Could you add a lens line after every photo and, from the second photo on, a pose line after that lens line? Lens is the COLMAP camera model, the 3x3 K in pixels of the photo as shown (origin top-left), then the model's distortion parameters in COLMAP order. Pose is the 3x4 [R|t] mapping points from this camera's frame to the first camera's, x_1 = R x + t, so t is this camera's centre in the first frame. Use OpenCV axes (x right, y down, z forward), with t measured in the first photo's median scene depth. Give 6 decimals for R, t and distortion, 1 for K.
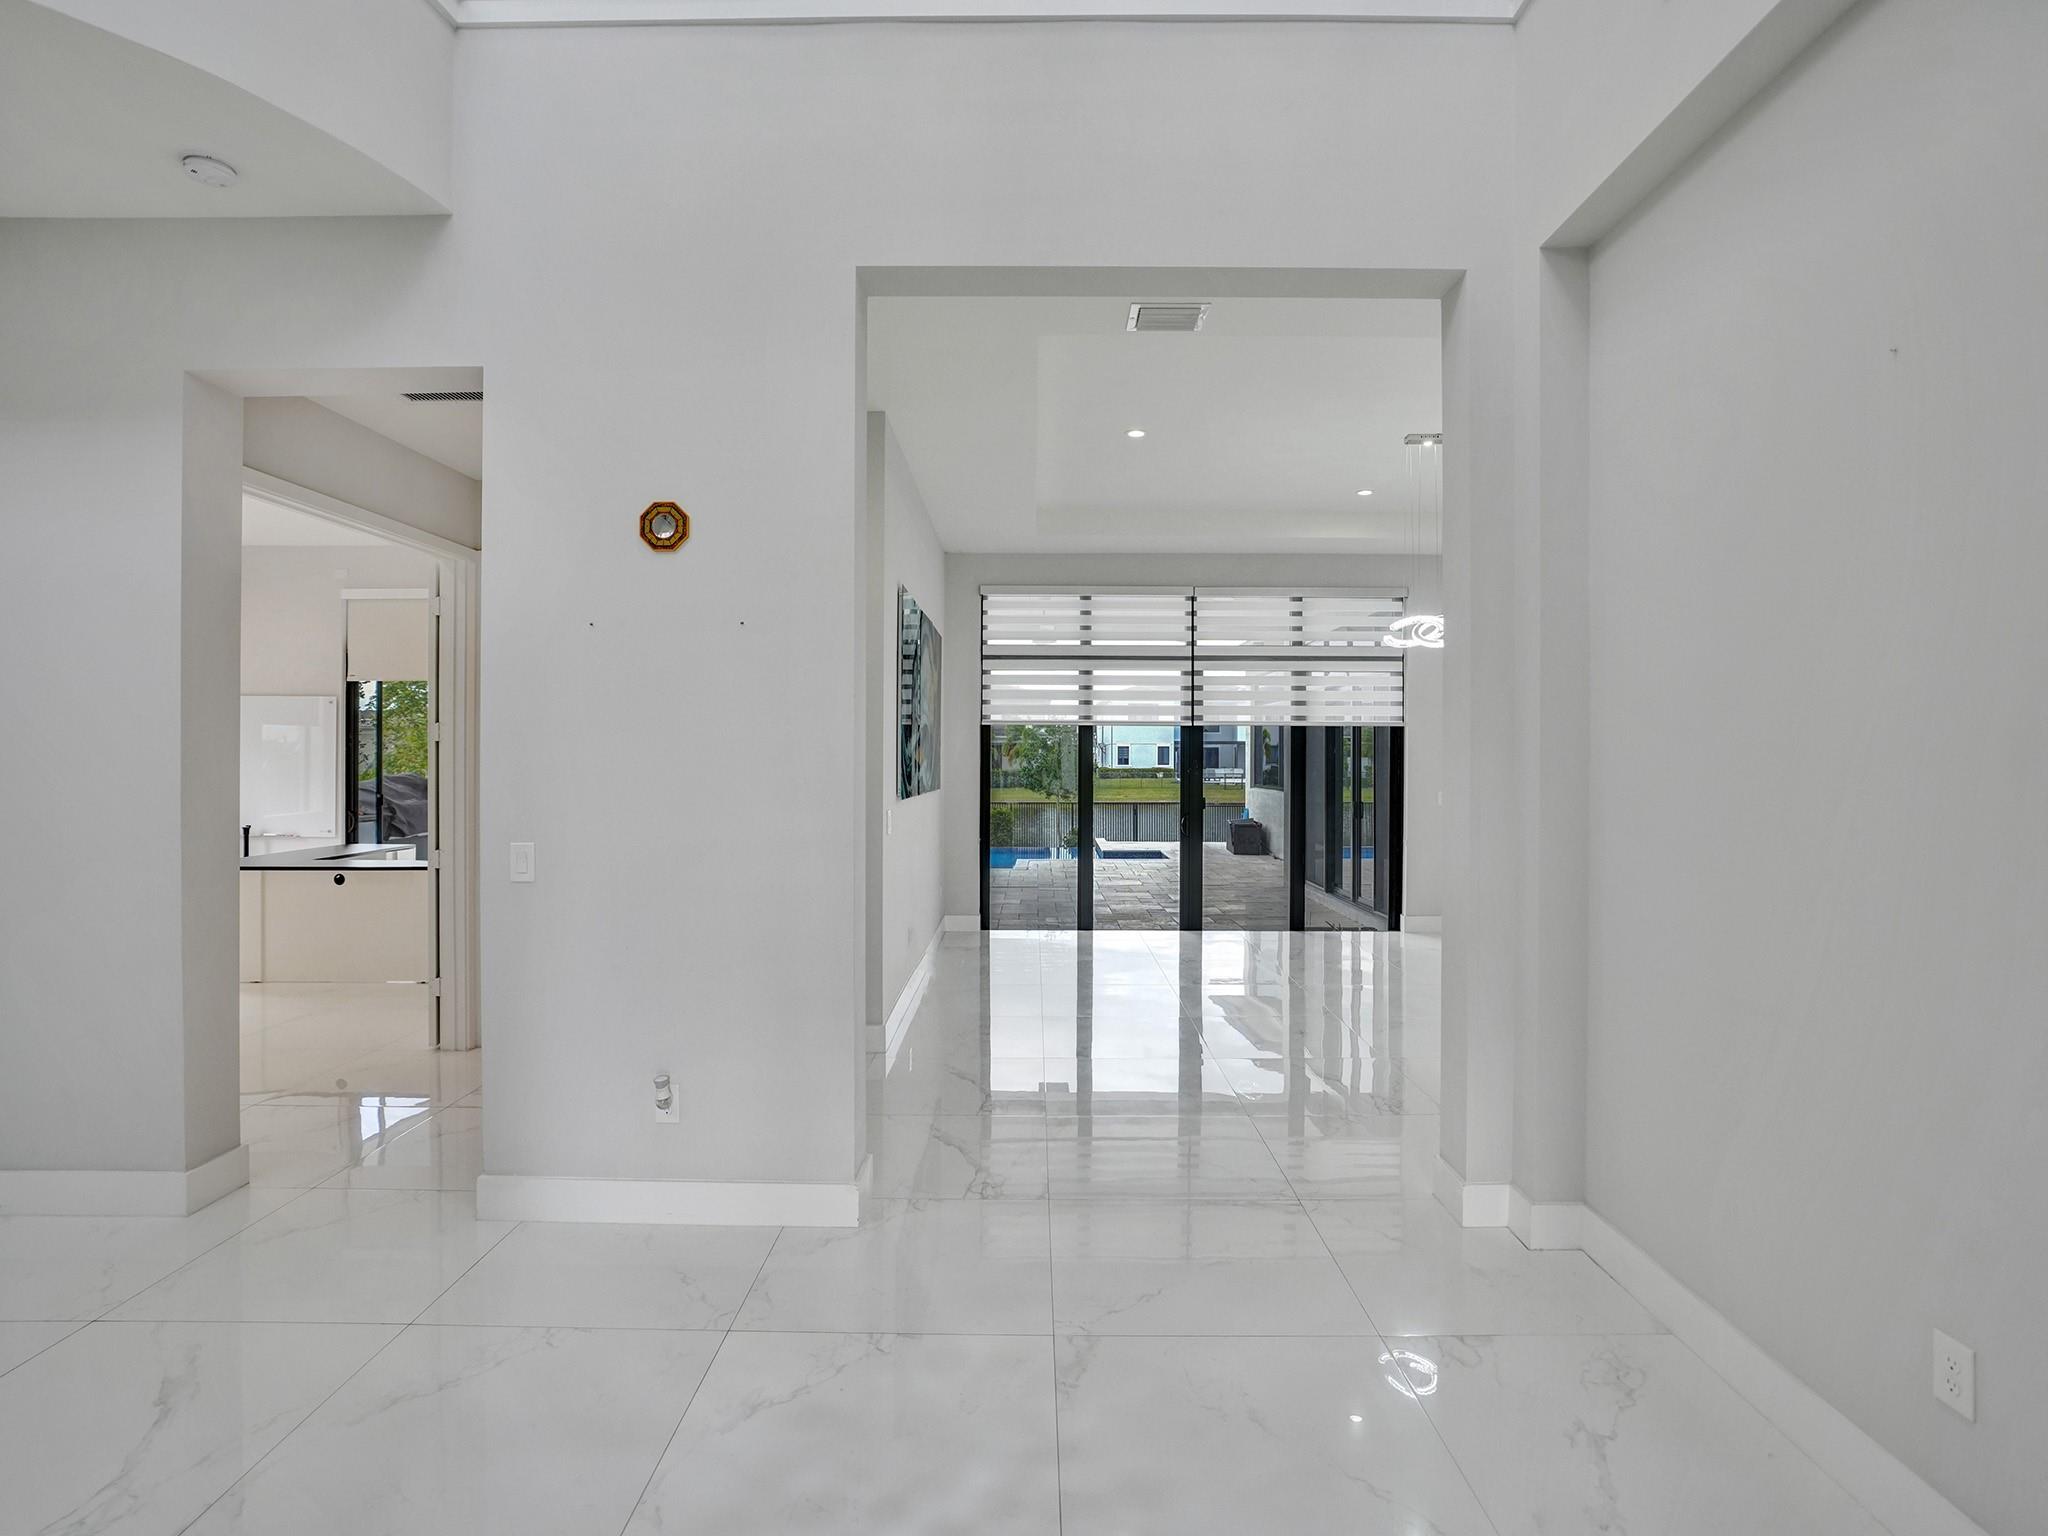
lens RADIAL K [[1083.8, 0, 1018.6], [0, 1083.8, 744.0], [0, 0, 1]] dist [-0.035806, 0.001547]
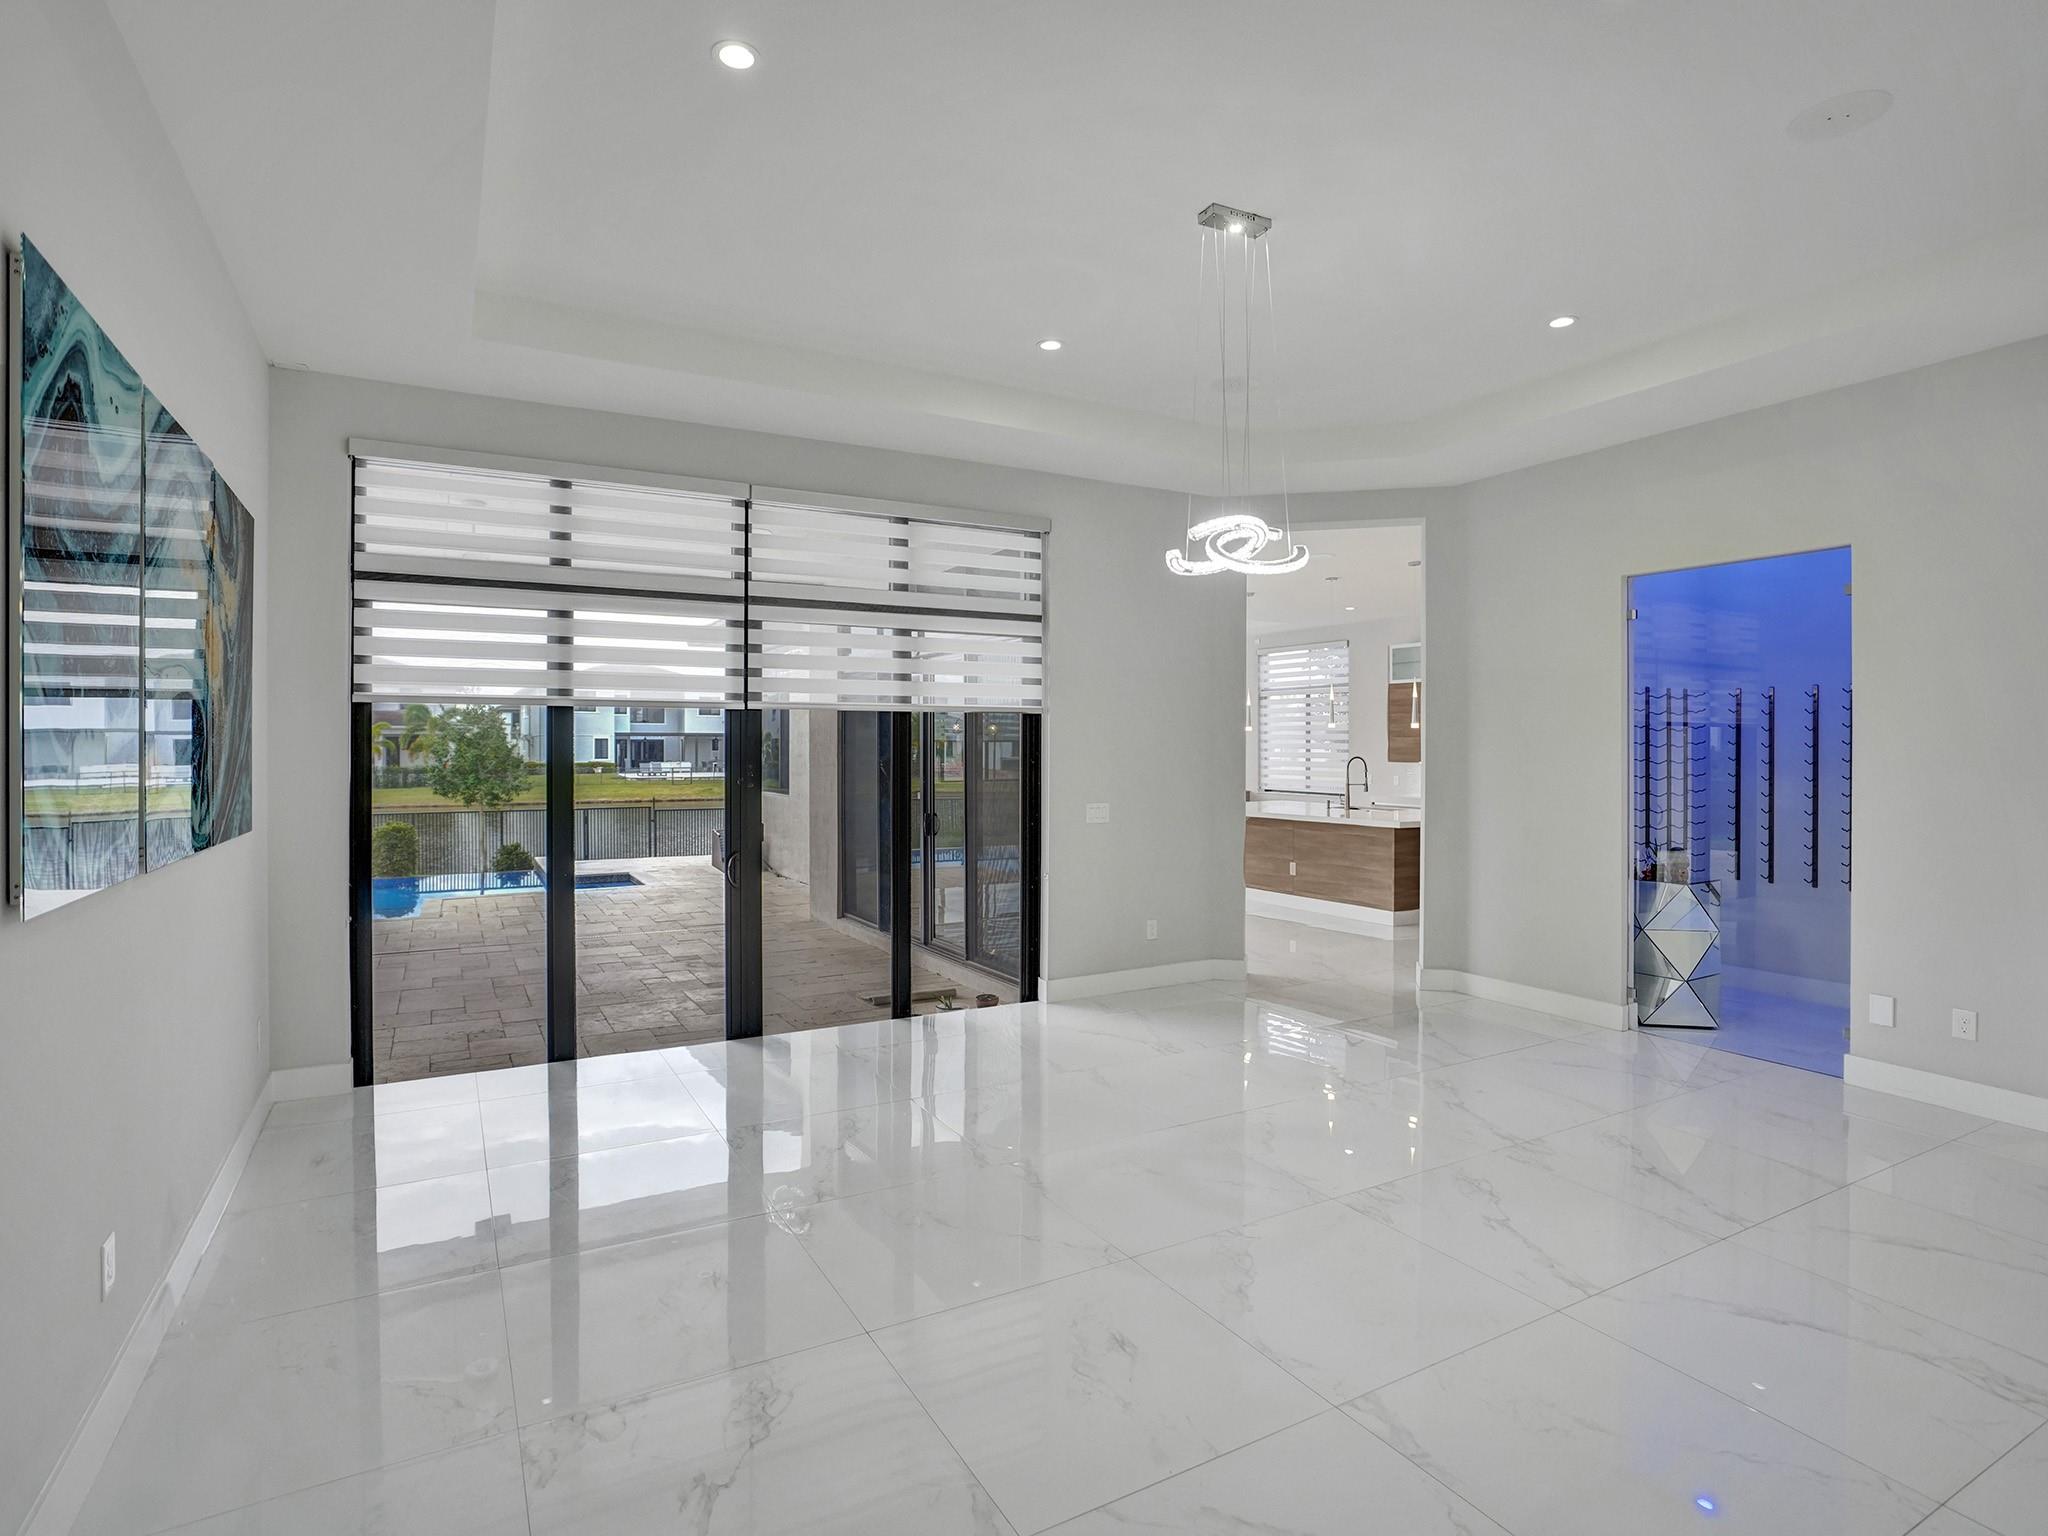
lens RADIAL K [[1083.8, 0, 1018.6], [0, 1083.8, 744.0], [0, 0, 1]] dist [-0.035806, 0.001547]
pose [[0.870519, -0.002465, 0.492128, -0.007765], [-0.006738, 0.999834, 0.016927, -0.008251], [-0.492088, -0.018051, 0.870358, 0.382816]]
